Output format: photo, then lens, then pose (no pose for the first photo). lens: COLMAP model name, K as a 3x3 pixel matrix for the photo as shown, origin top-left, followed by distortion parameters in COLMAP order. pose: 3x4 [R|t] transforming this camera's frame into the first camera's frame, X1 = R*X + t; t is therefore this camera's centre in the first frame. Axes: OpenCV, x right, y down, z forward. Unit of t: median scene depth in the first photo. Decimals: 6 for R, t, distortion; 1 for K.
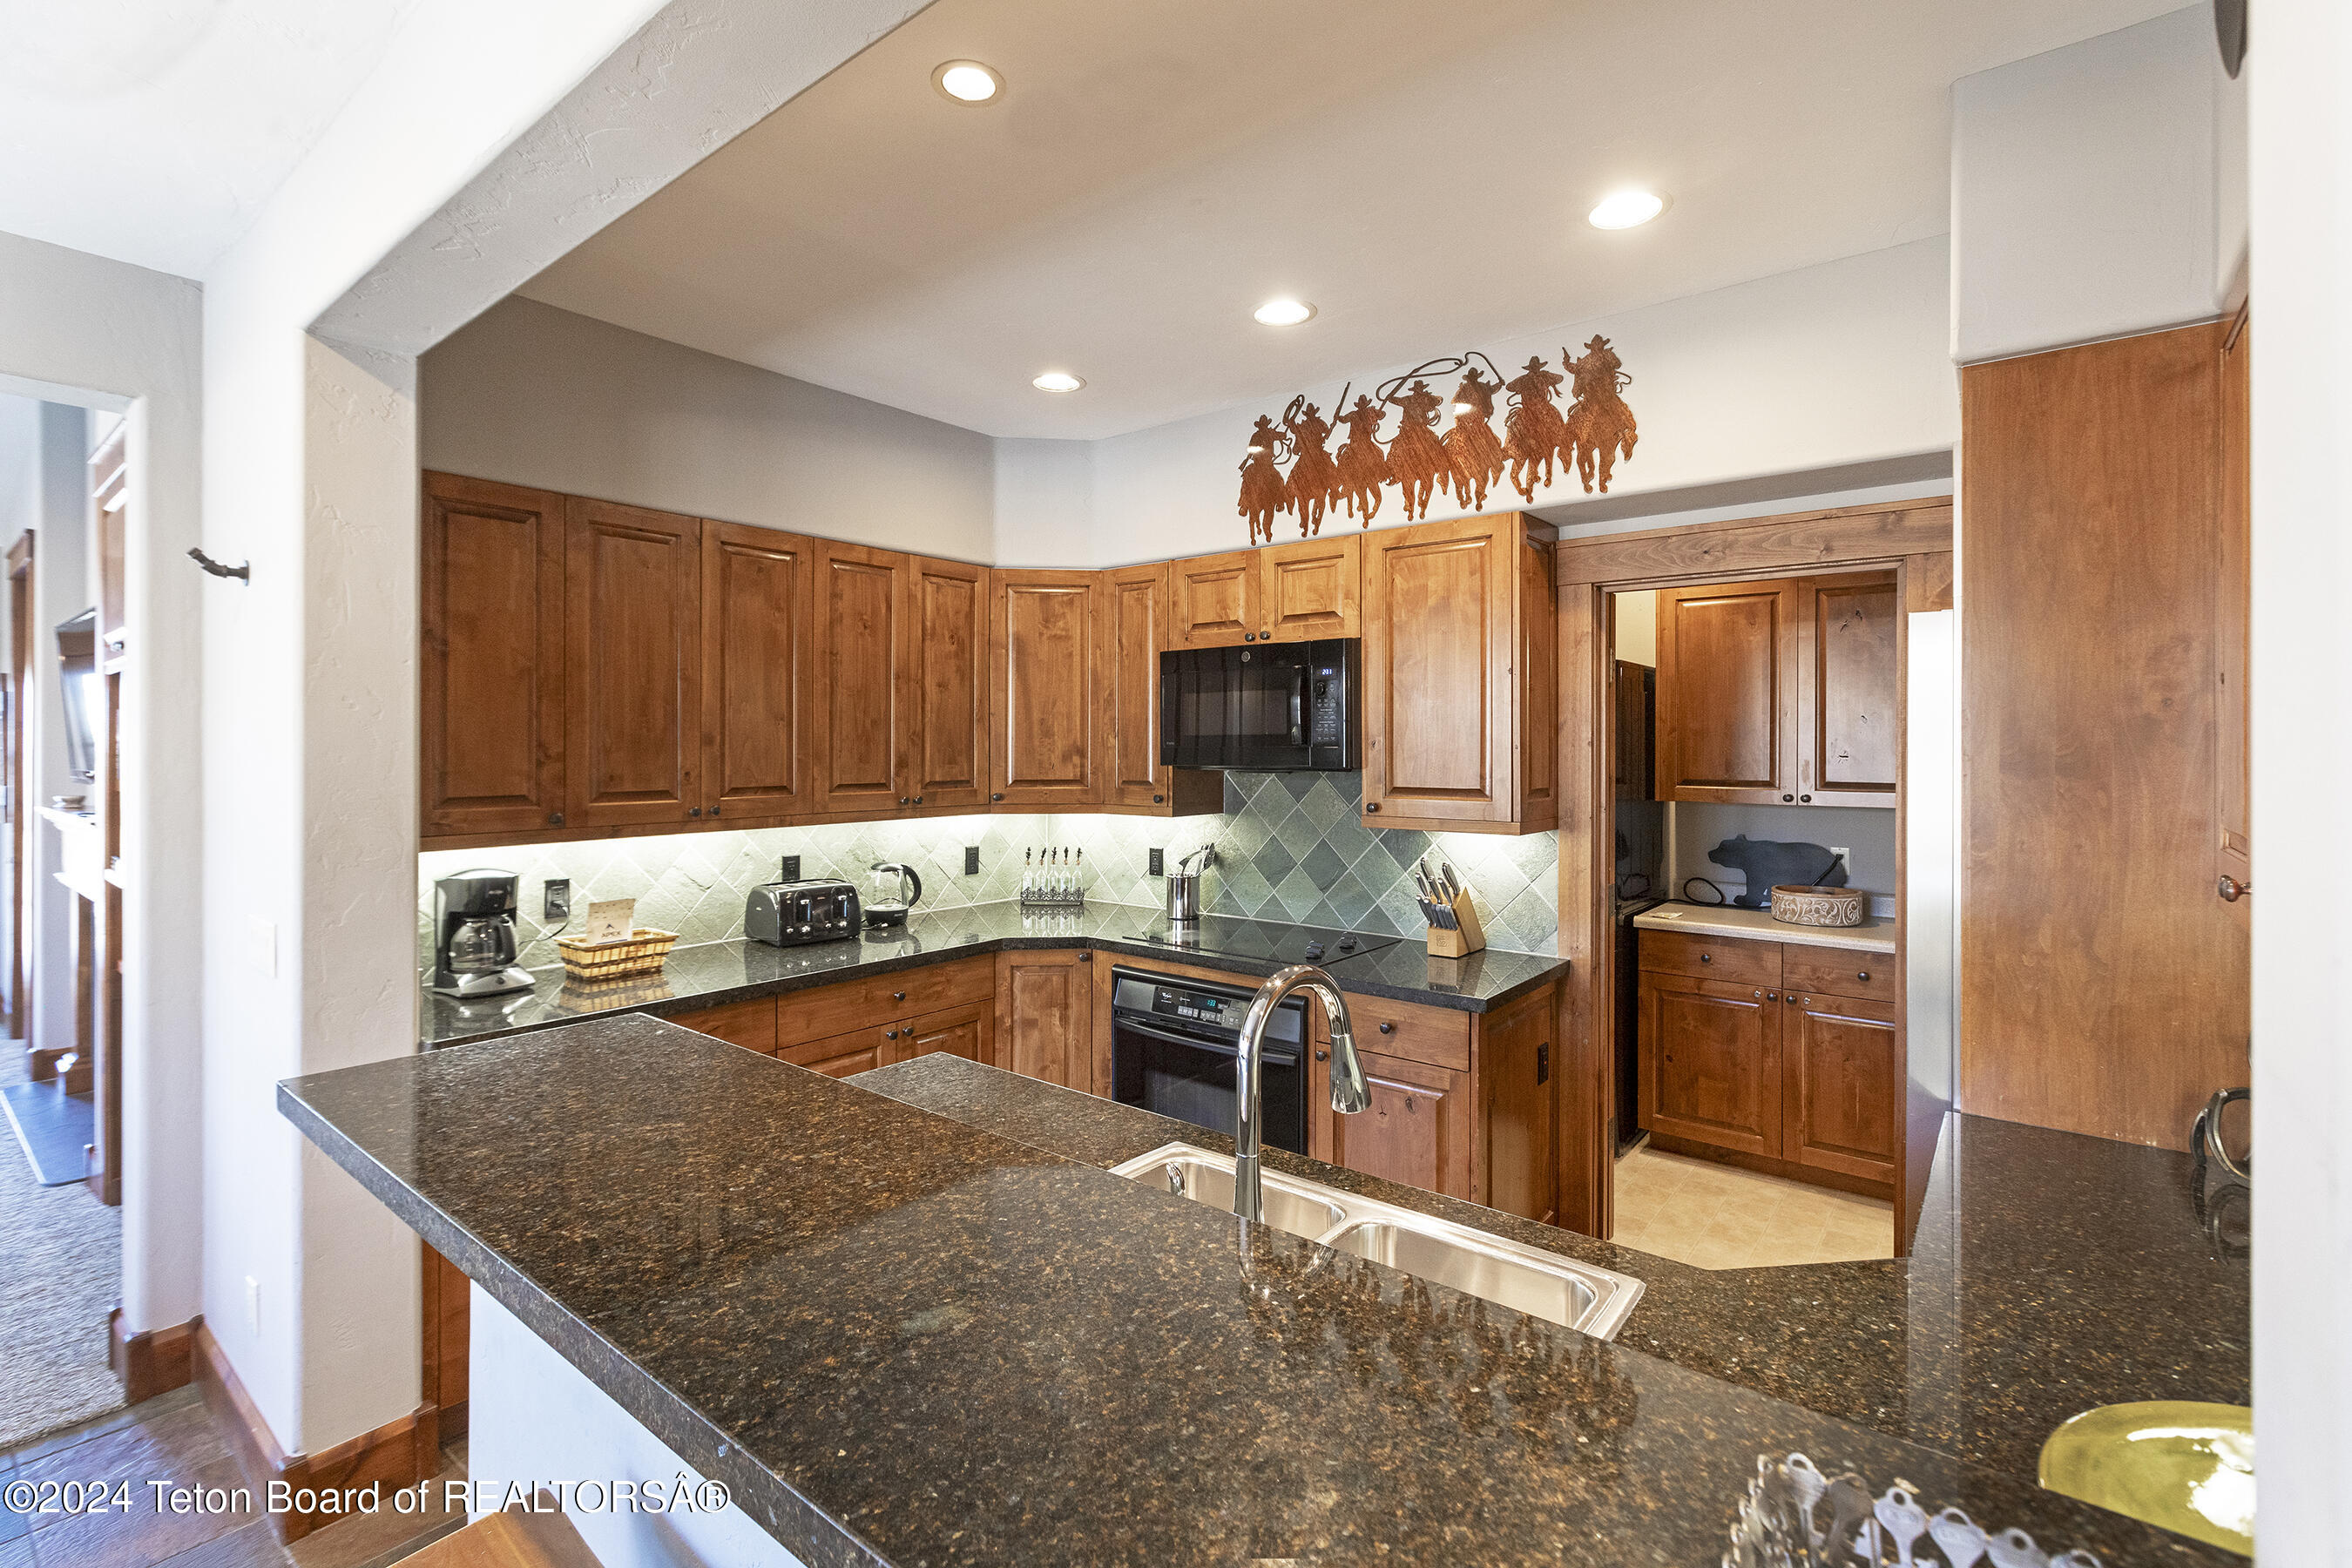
lens RADIAL K [[1062.0, 0, 1172.5], [0, 1062.0, 740.0], [0, 0, 1]] dist [-0.003222, 0.000198]
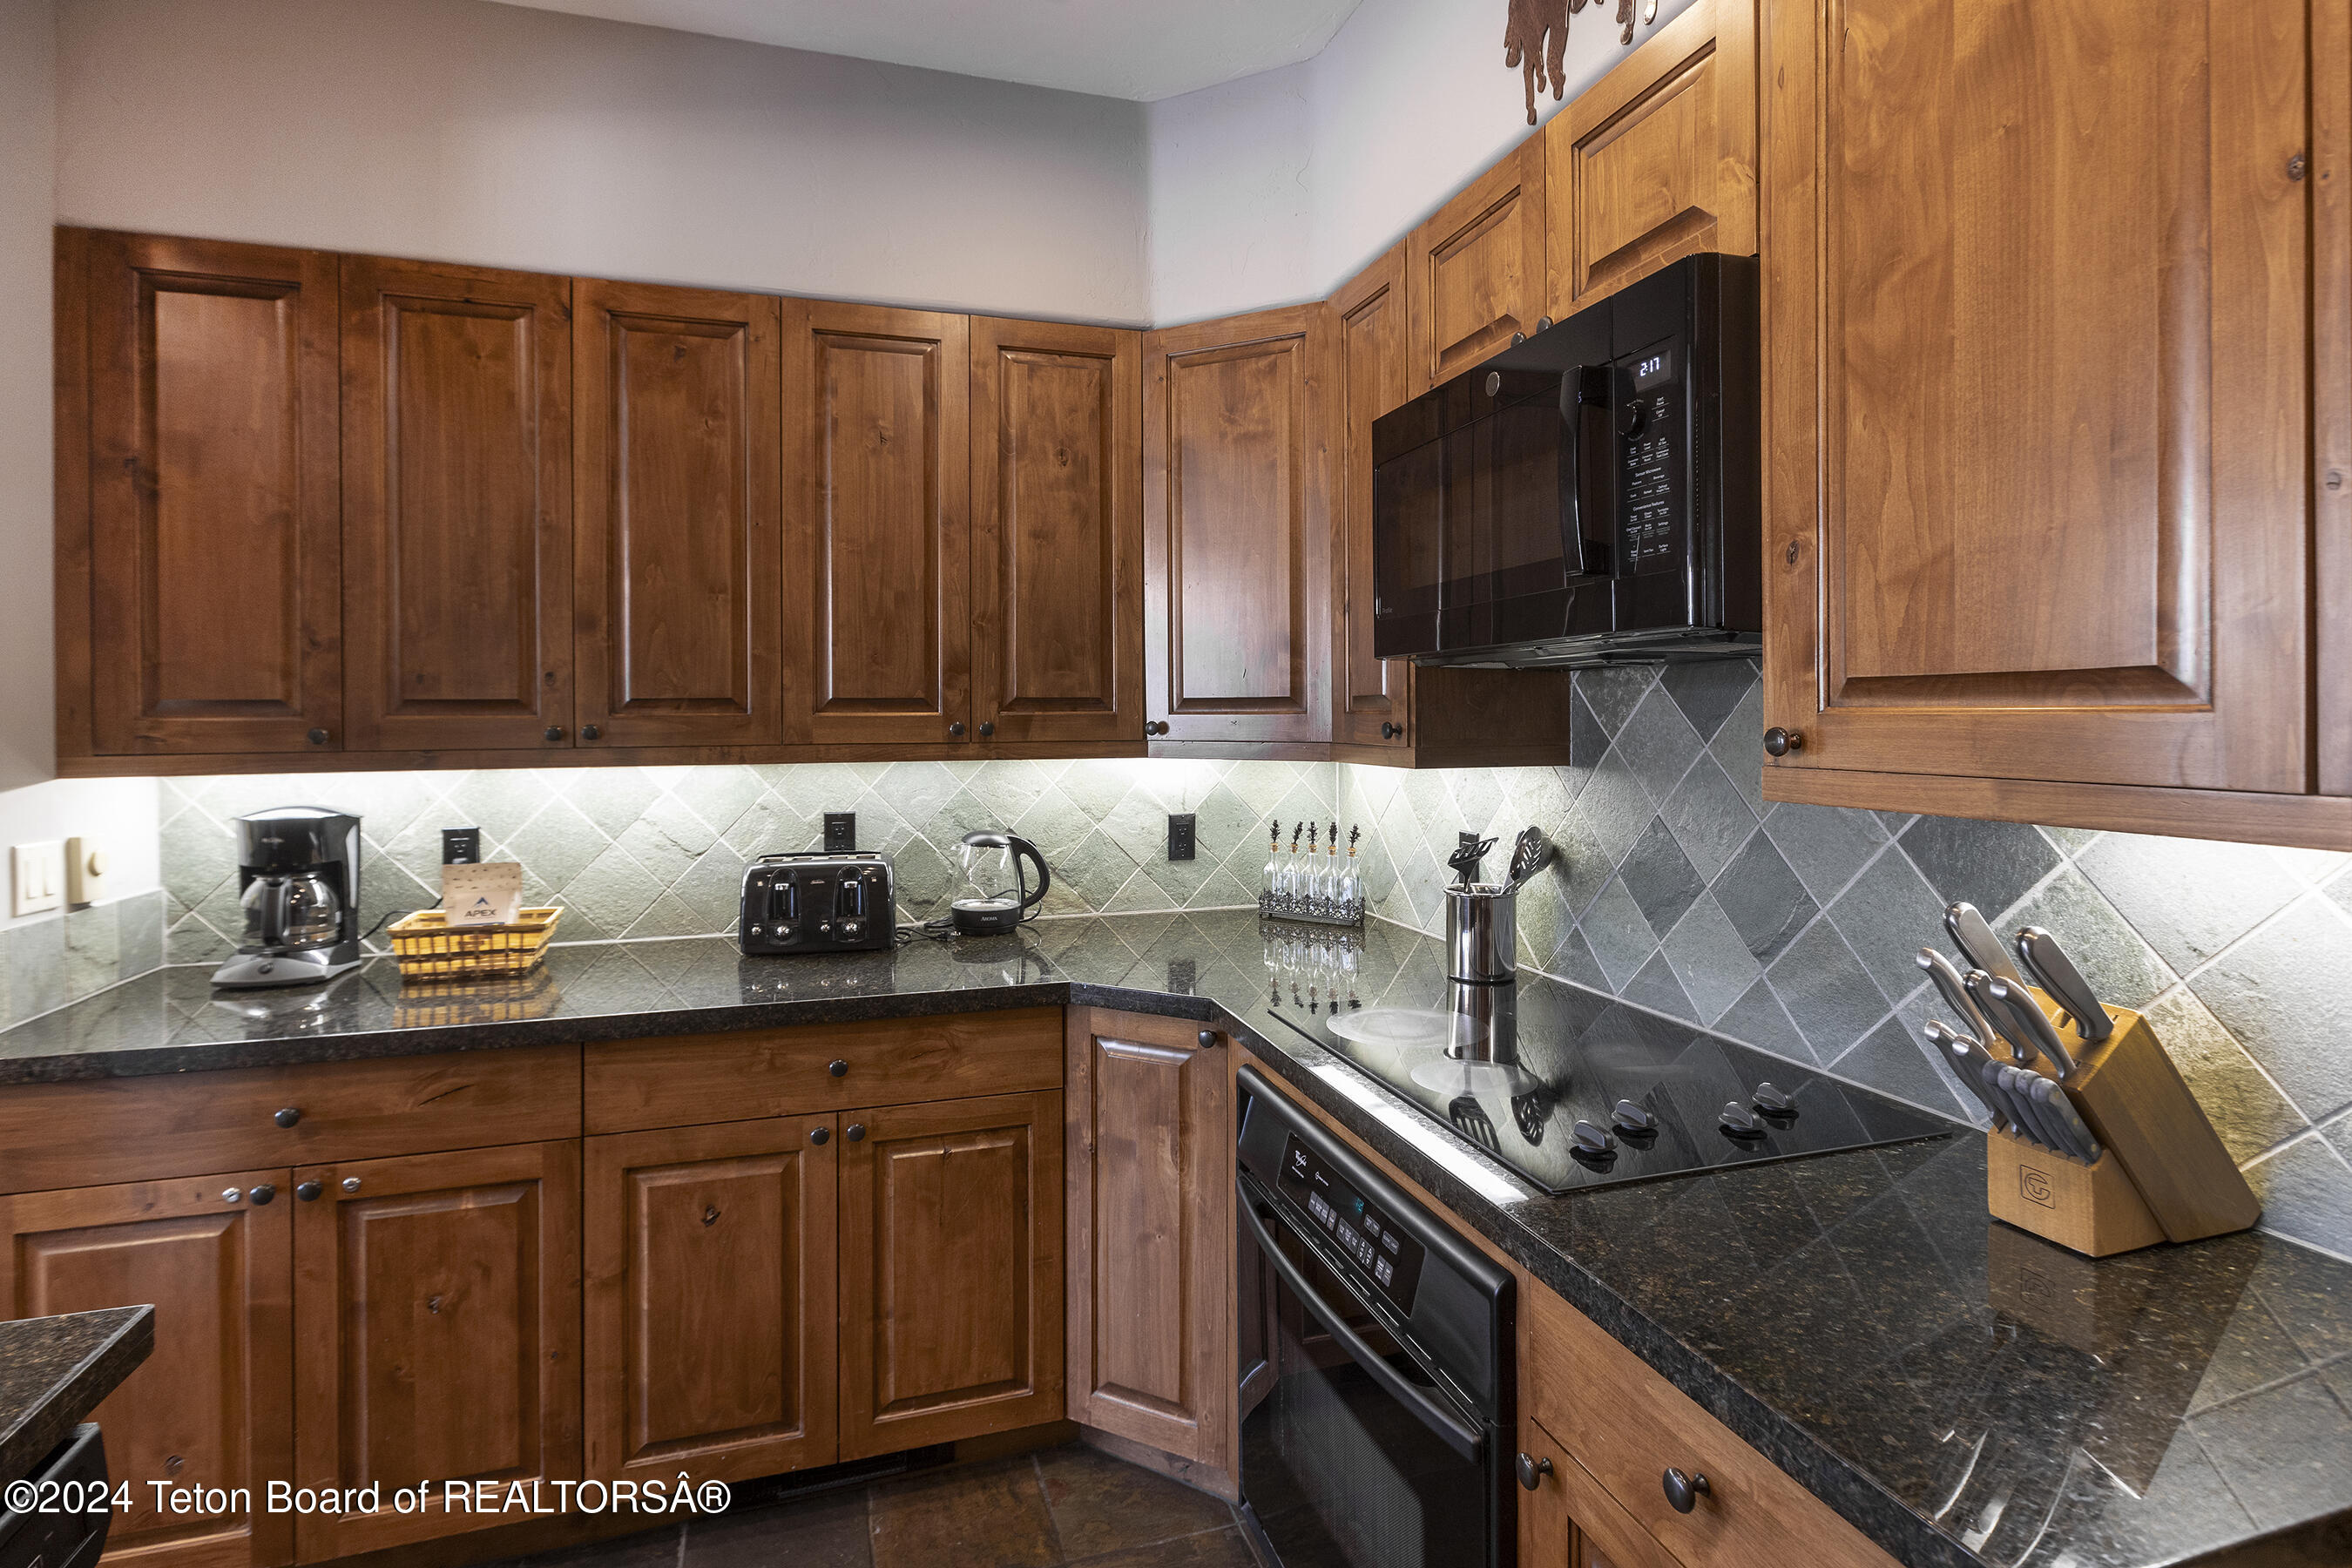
lens RADIAL K [[1151.8, 0, 1174.9], [0, 1151.8, 708.3], [0, 0, 1]] dist [-0.000997, 0.000358]
pose [[0.829663, -0.006454, -0.558227, 0.223776], [0.008639, 0.999962, 0.001279, 0.049185], [0.558198, -0.005883, 0.829687, 0.569767]]
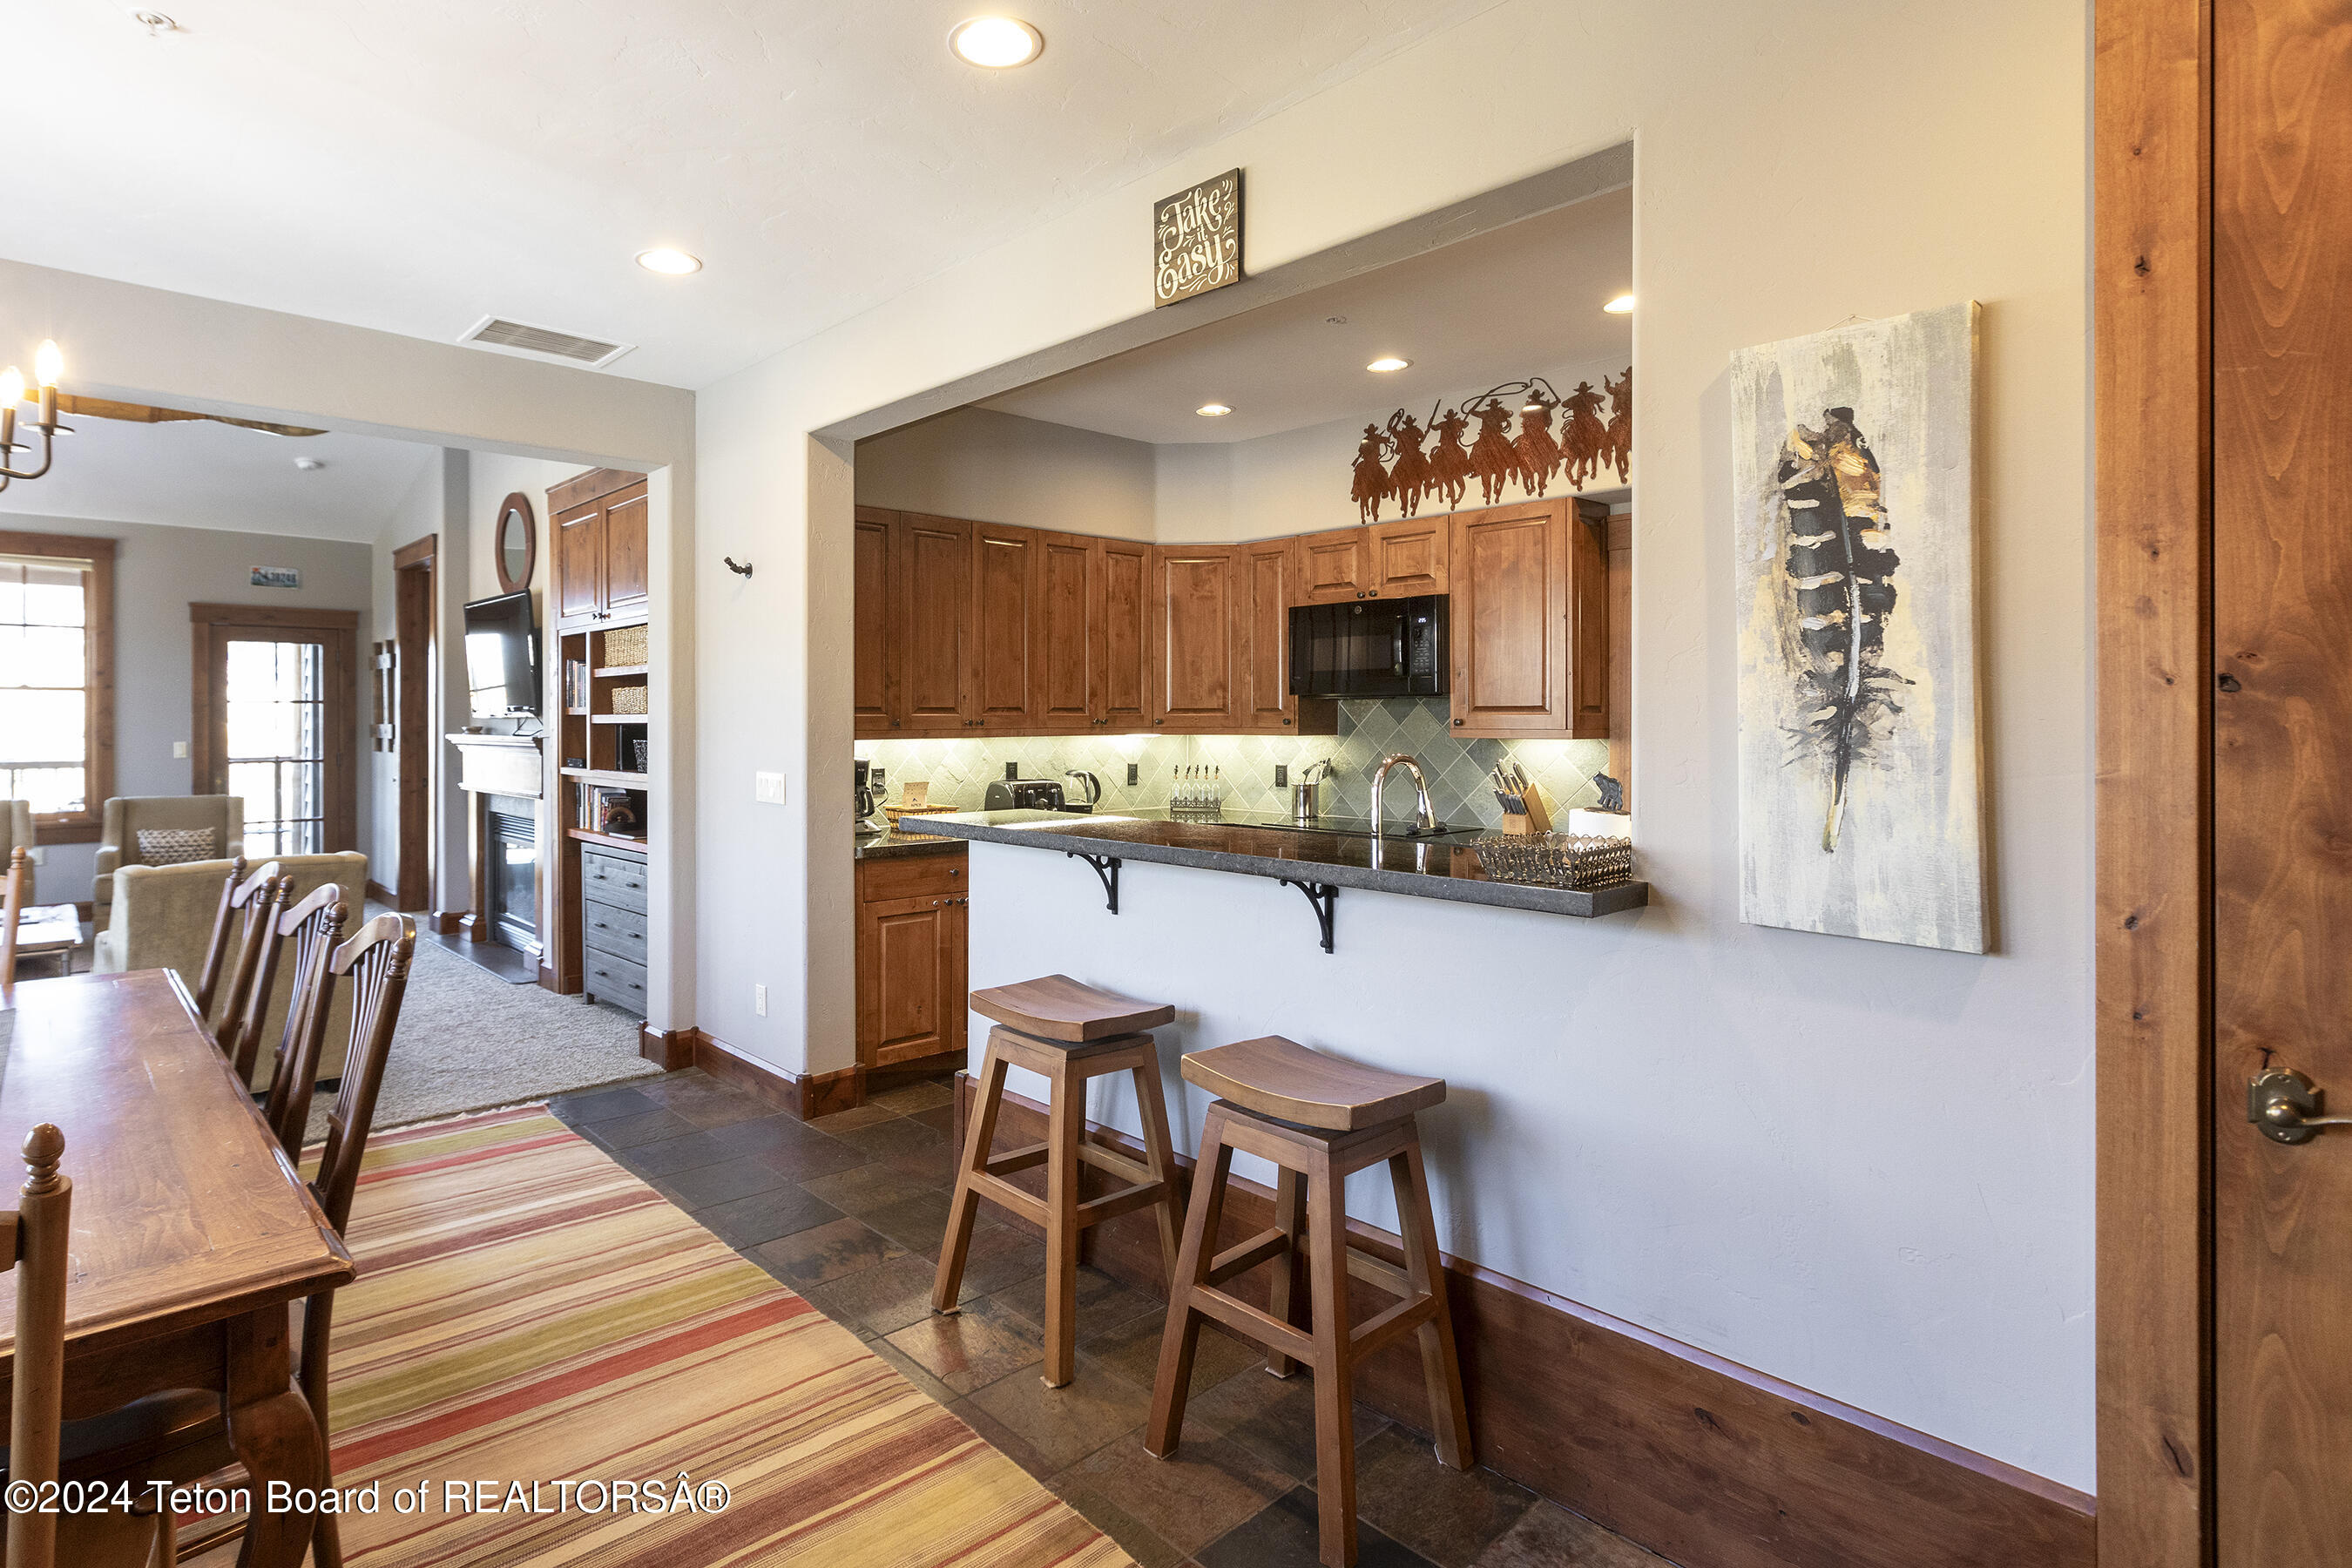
lens RADIAL K [[1188.7, 0, 1021.1], [0, 1188.7, 710.8], [0, 0, 1]] dist [-0.000299, 0.000284]
pose [[0.981832, -0.001806, -0.189741, -0.062842], [0.002261, 0.999995, 0.002180, 0.043350], [0.189736, -0.002570, 0.981832, -0.535805]]
